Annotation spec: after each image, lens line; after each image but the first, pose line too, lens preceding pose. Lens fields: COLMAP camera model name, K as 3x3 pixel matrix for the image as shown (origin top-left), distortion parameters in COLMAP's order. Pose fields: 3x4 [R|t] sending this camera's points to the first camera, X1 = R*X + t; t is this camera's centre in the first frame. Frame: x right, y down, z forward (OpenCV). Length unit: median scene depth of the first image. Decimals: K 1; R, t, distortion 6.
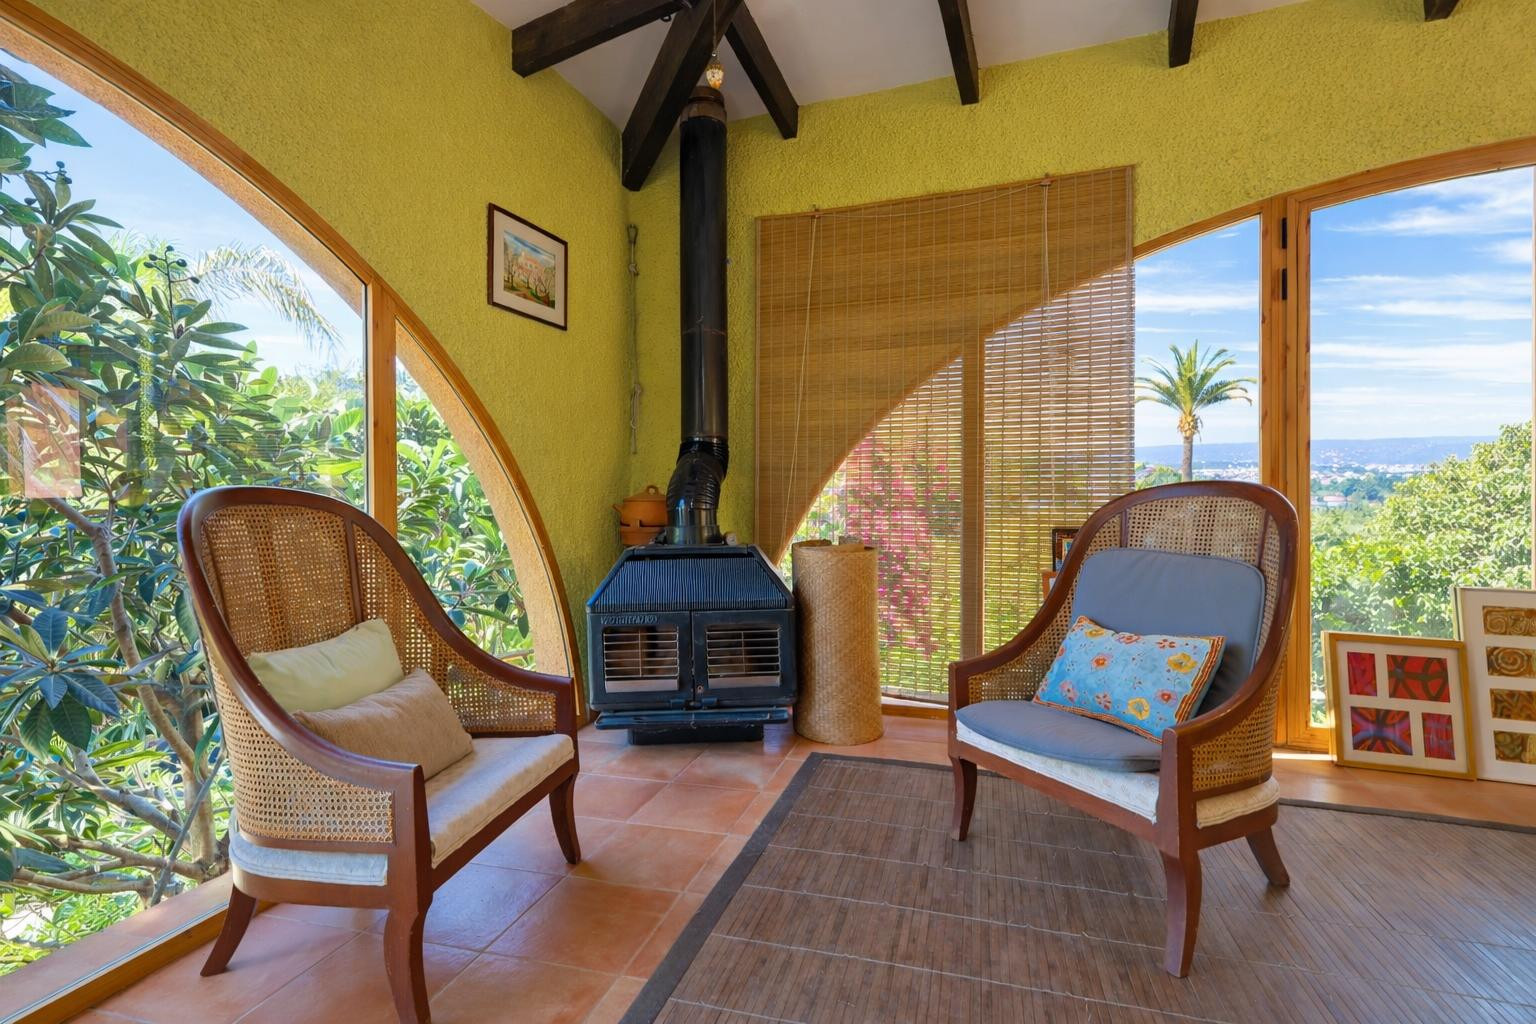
lens RADIAL K [[671.9, 0, 746.3], [0, 671.9, 500.5], [0, 0, 1]] dist [-0.005428, 0.001211]
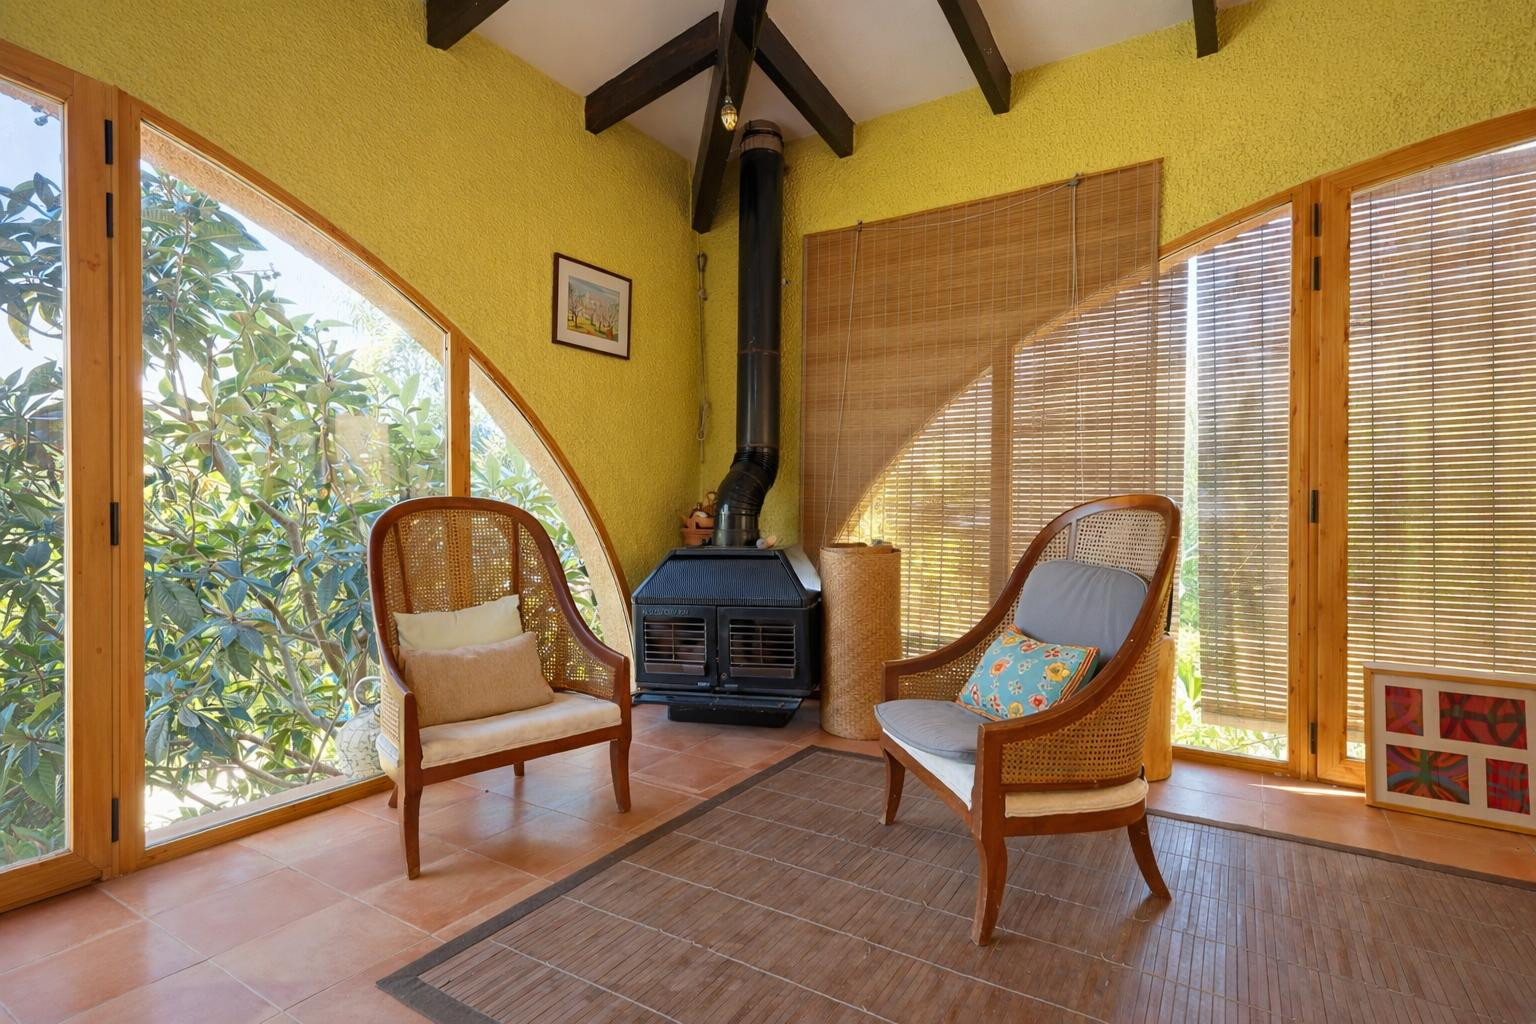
lens RADIAL K [[719.0, 0, 774.2], [0, 719.0, 510.5], [0, 0, 1]] dist [-0.011633, 0.001842]
pose [[0.965016, 0.011224, -0.261952, 0.318434], [-0.004090, 0.999606, 0.027762, -0.029547], [0.262161, -0.025720, 0.964681, -0.130946]]
